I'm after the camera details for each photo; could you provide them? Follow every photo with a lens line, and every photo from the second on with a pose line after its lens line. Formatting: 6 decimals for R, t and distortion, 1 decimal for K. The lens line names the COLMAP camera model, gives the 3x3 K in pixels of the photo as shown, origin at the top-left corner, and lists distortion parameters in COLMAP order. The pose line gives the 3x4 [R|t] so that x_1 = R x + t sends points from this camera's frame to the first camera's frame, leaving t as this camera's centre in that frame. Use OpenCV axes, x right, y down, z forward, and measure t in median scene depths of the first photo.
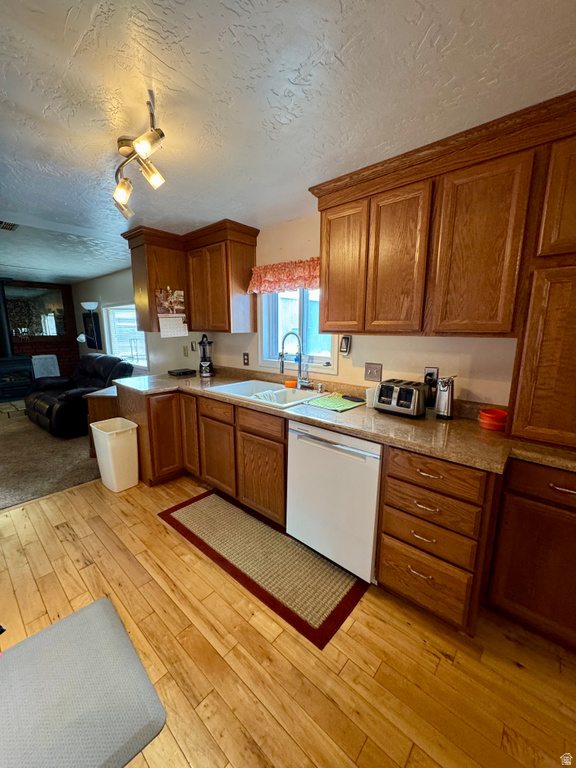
lens RADIAL K [[306.1, 0, 287.3], [0, 306.1, 383.8], [0, 0, 1]] dist [-0.002045, 0.000127]
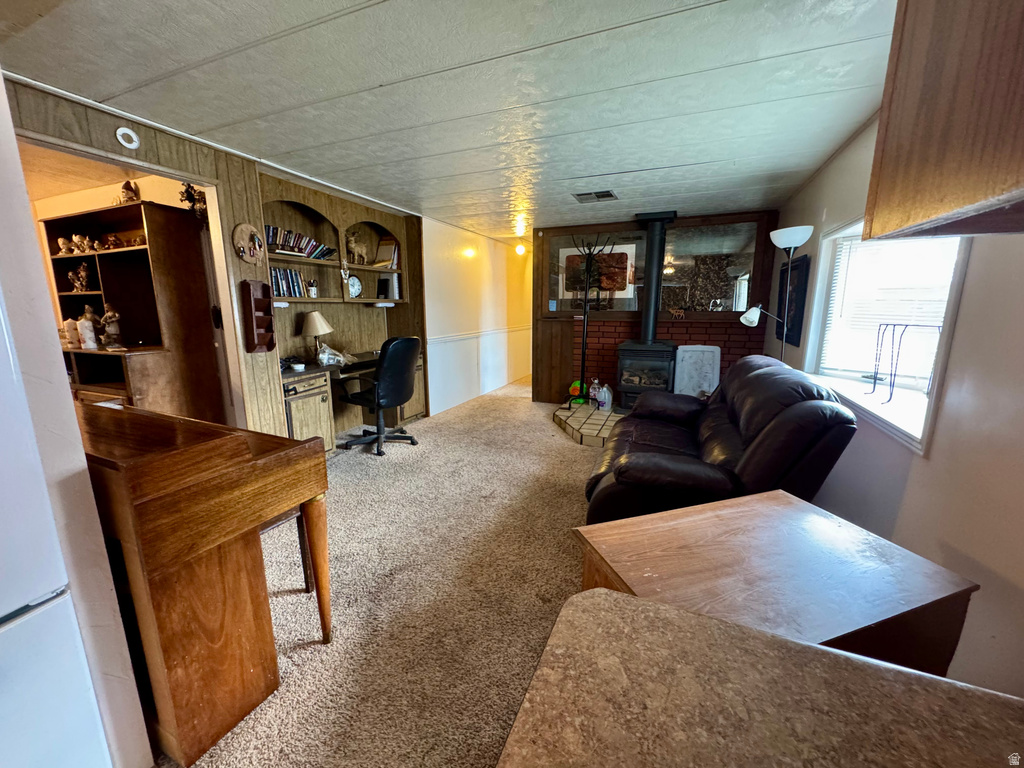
lens RADIAL K [[408.1, 0, 512.4], [0, 408.1, 387.2], [0, 0, 1]] dist [-0.002045, 0.000127]
pose [[0.323742, 0.184976, -0.927888, -0.639058], [-0.171731, 0.975901, 0.134630, -0.198041], [0.930430, 0.115762, 0.347706, 1.376065]]
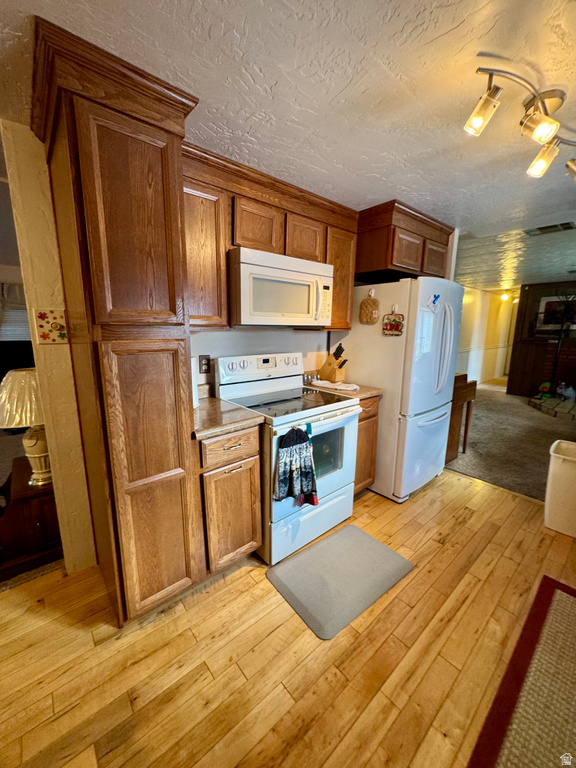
lens RADIAL K [[306.1, 0, 287.3], [0, 306.1, 383.8], [0, 0, 1]] dist [-0.002045, 0.000127]
pose [[-0.139822, 0.179691, -0.973736, 0.392307], [-0.186140, 0.961094, 0.204086, -0.078614], [0.972523, 0.209787, -0.100935, 0.455600]]
